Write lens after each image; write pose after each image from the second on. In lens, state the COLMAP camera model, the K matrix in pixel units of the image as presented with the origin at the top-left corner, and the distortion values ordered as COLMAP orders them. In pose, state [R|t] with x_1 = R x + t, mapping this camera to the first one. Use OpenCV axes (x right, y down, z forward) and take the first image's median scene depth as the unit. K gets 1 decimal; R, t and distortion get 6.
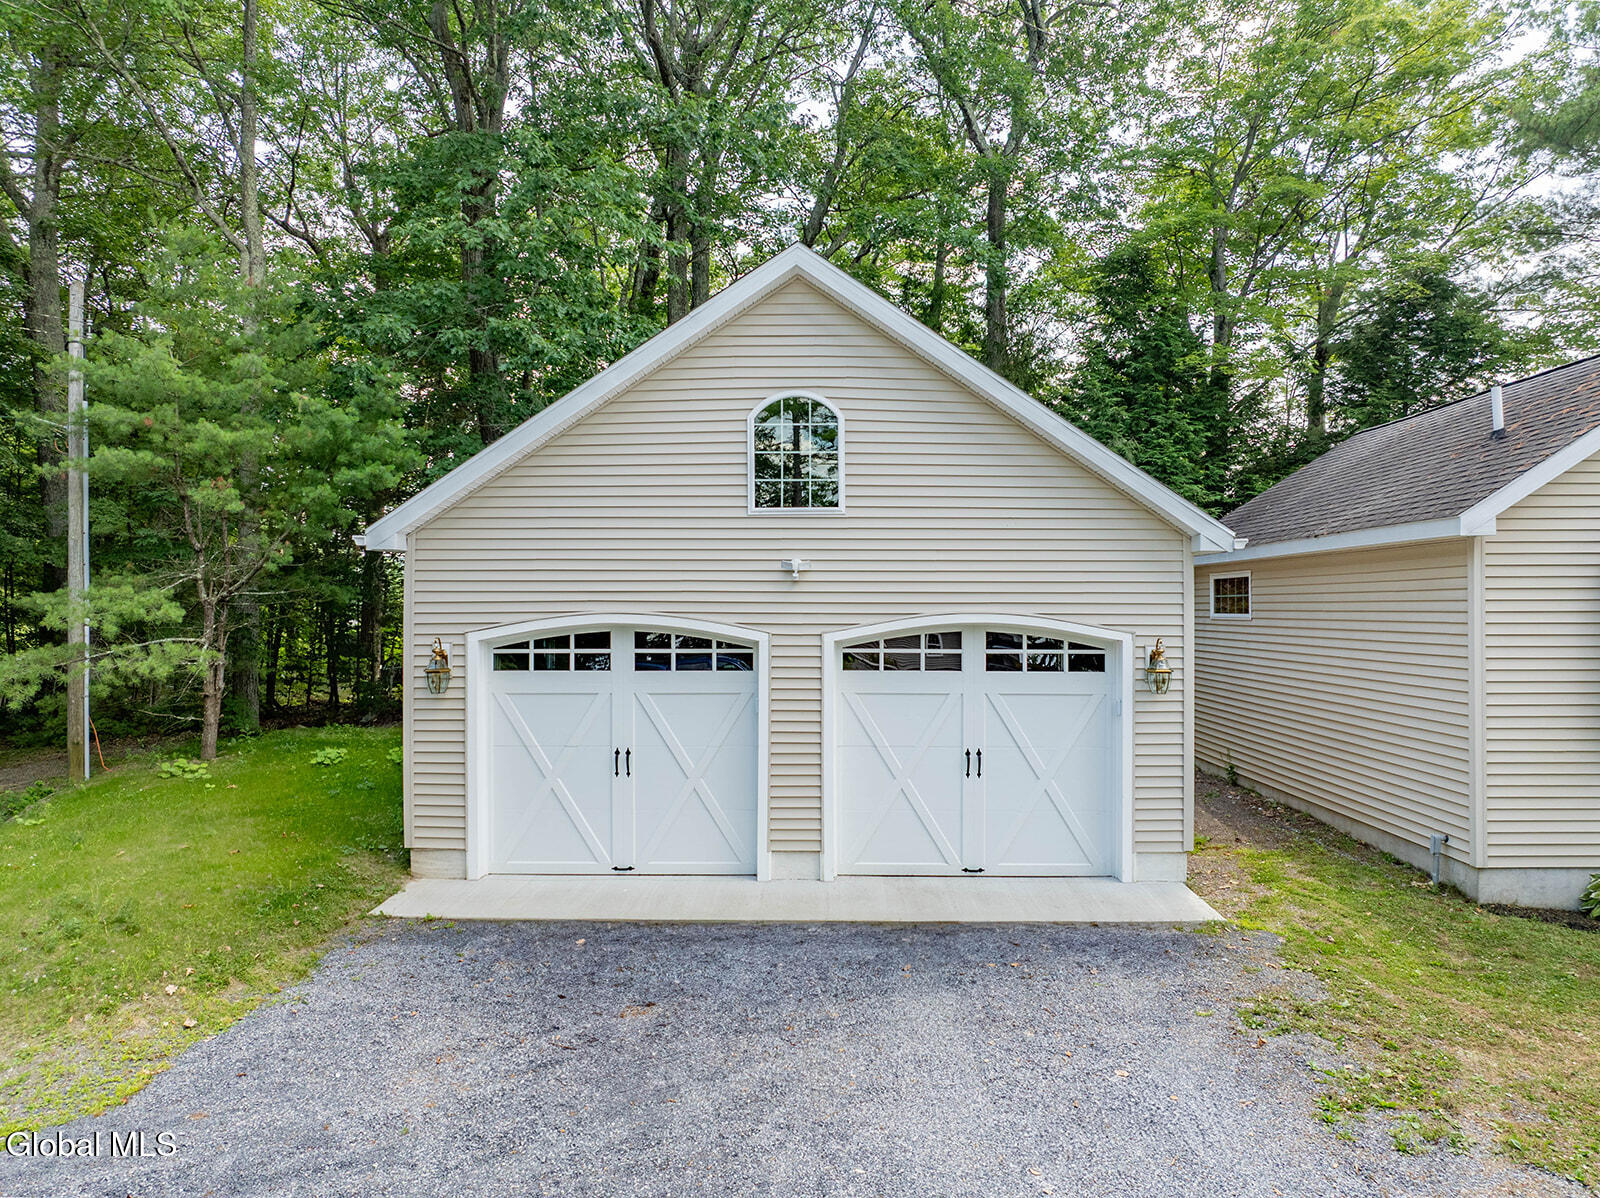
lens RADIAL K [[1137.1, 0, 800.0], [0, 1137.1, 599.0], [0, 0, 1]] dist [-0.006562, 0.000556]
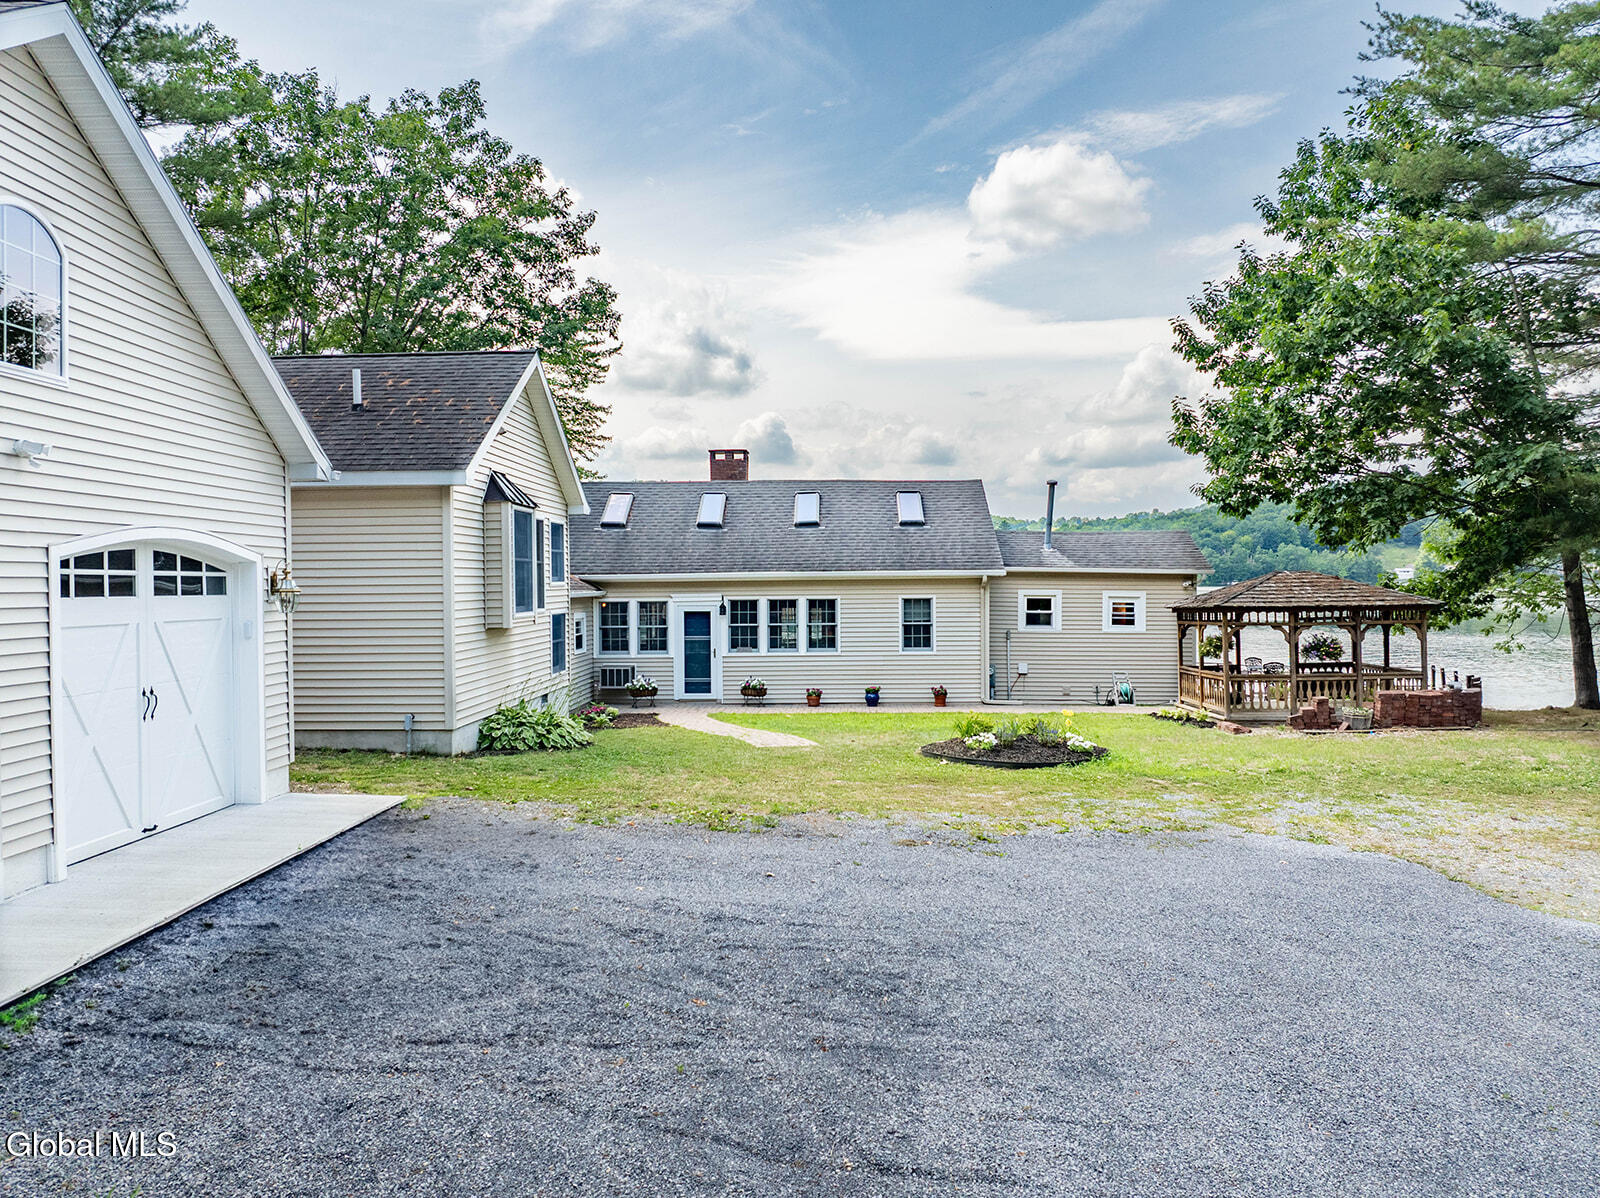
lens RADIAL K [[1137.1, 0, 800.0], [0, 1137.1, 599.0], [0, 0, 1]] dist [-0.006562, 0.000556]
pose [[0.010778, -0.023407, 0.999668, -0.690435], [-0.045561, 0.998676, 0.023875, 0.023421], [-0.998903, -0.045803, 0.009698, 0.510672]]
